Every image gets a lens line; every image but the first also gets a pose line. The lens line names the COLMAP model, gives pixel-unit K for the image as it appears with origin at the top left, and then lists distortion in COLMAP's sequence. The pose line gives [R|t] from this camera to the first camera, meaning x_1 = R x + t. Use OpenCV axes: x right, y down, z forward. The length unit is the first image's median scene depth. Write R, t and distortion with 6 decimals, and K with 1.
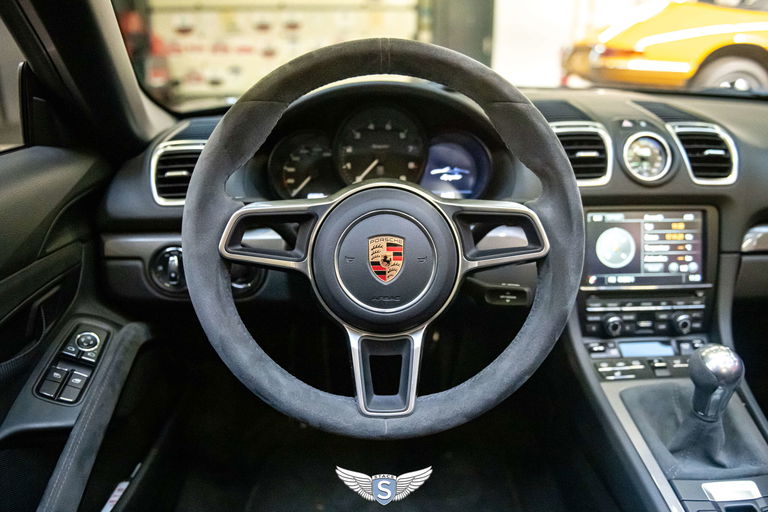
lens RADIAL K [[557.4, 0, 406.6], [0, 557.4, 254.9], [0, 0, 1]] dist [-0.055882, -0.001685]
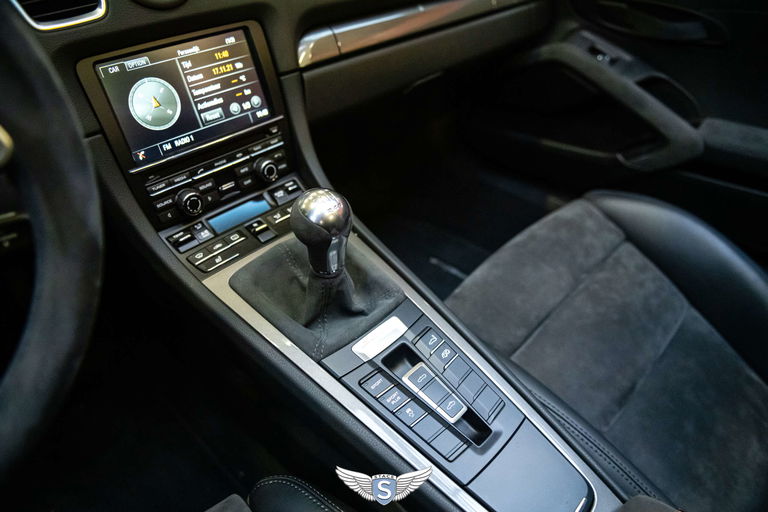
lens RADIAL K [[557.4, 0, 406.6], [0, 557.4, 254.9], [0, 0, 1]] dist [-0.055882, -0.001685]
pose [[0.711101, -0.415079, 0.567490, 0.116879], [0.250163, 0.903688, 0.347514, -0.000909], [-0.657080, -0.105152, 0.746451, 0.209357]]
